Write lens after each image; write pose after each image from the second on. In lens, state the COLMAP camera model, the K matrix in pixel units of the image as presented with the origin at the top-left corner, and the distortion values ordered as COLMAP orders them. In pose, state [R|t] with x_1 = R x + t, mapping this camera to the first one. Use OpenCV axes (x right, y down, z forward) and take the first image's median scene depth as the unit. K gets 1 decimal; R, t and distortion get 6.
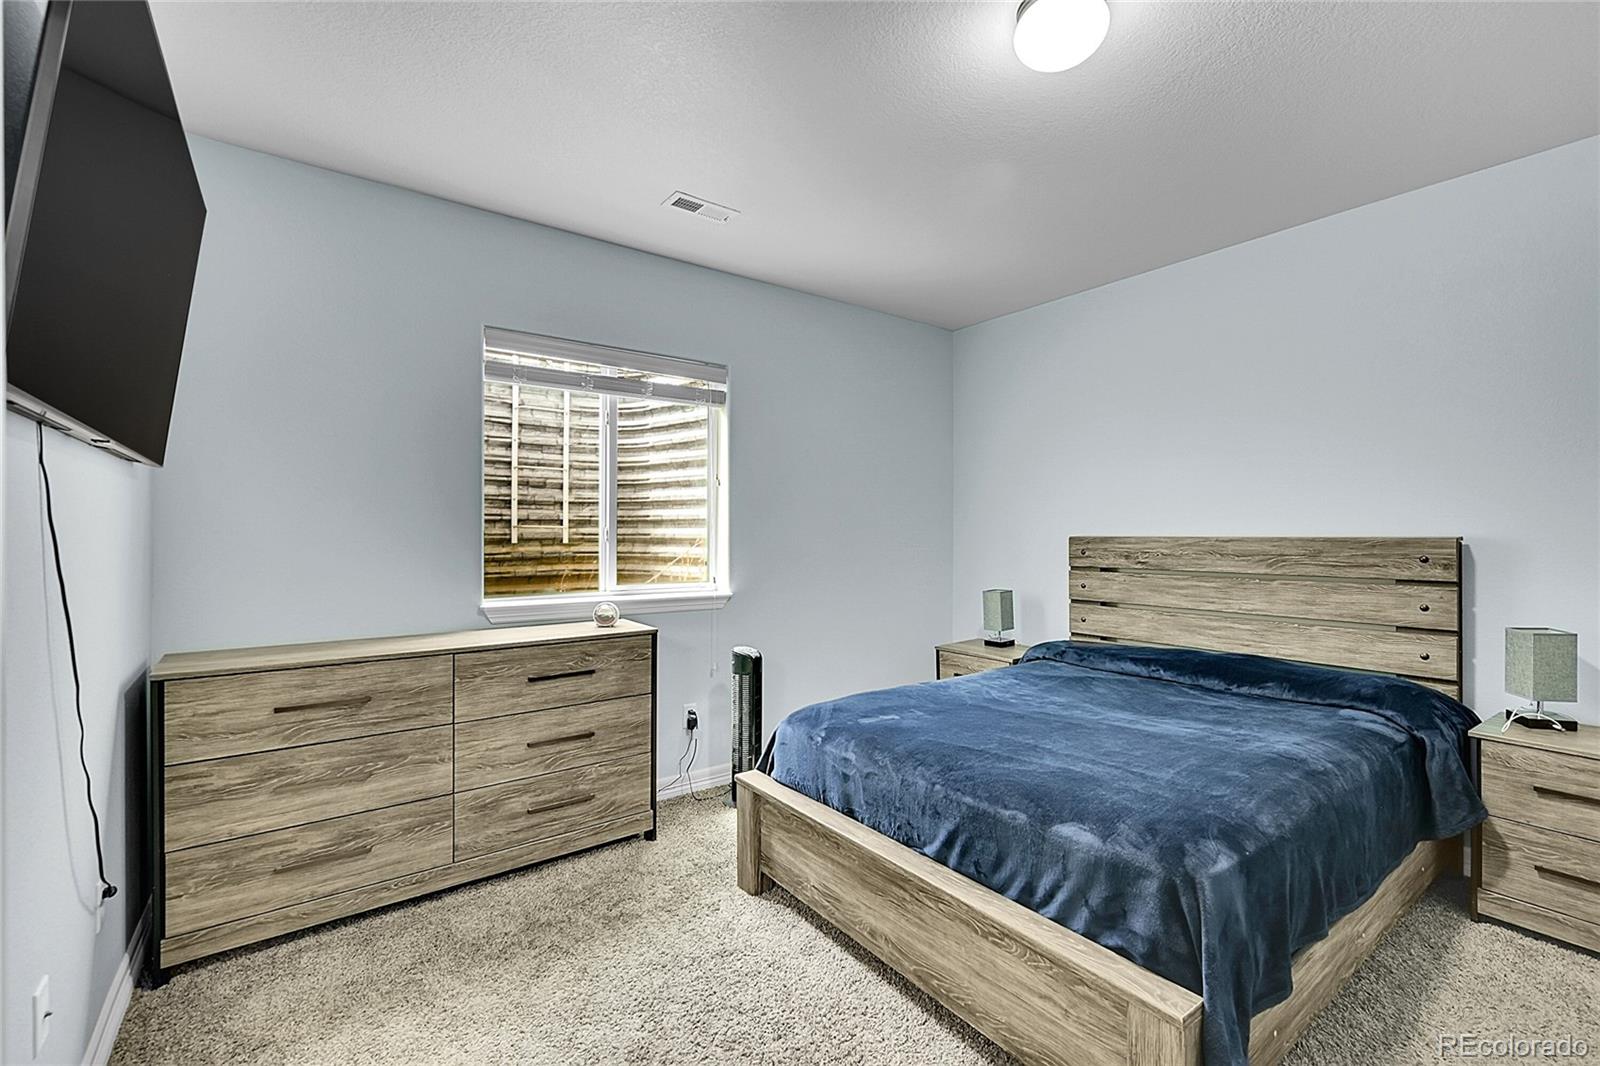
lens RADIAL K [[693.3, 0, 809.5], [0, 693.3, 533.6], [0, 0, 1]] dist [-0.000134, -0.000255]
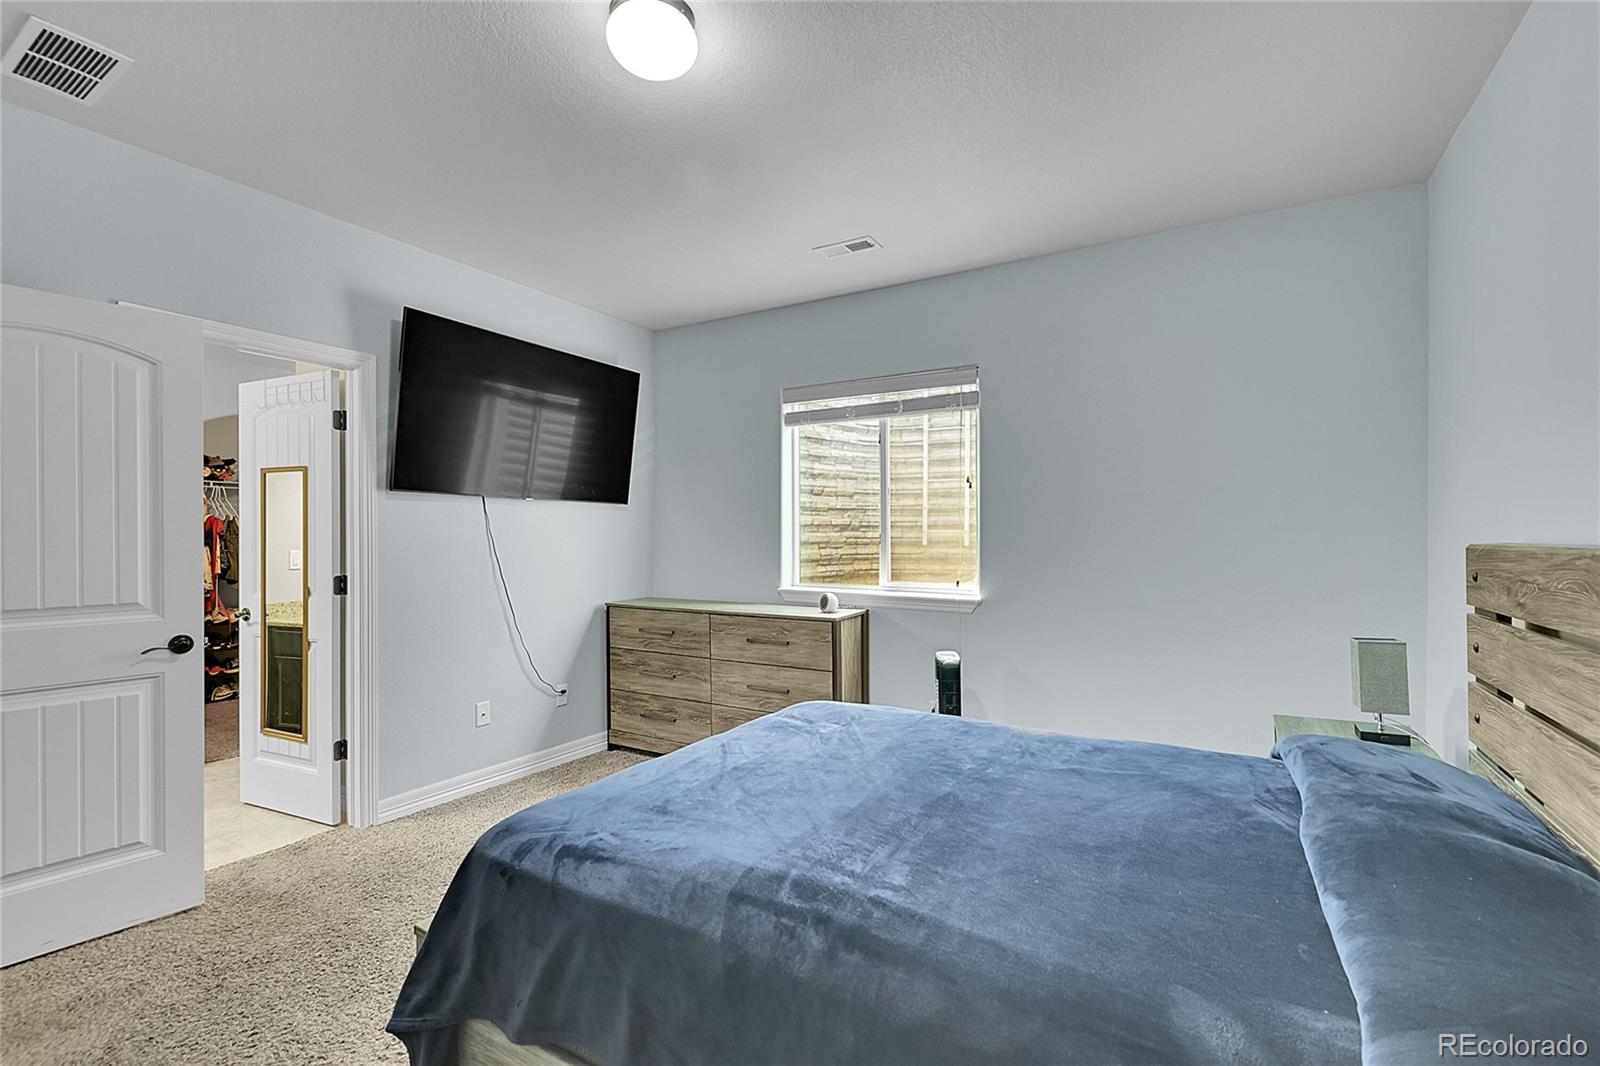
lens RADIAL K [[693.3, 0, 809.5], [0, 693.3, 533.6], [0, 0, 1]] dist [-0.000134, -0.000255]
pose [[0.386367, -0.004360, -0.922335, 0.906892], [-0.000884, 0.999987, -0.005098, 0.000443], [0.922345, 0.002785, 0.386358, 0.539522]]
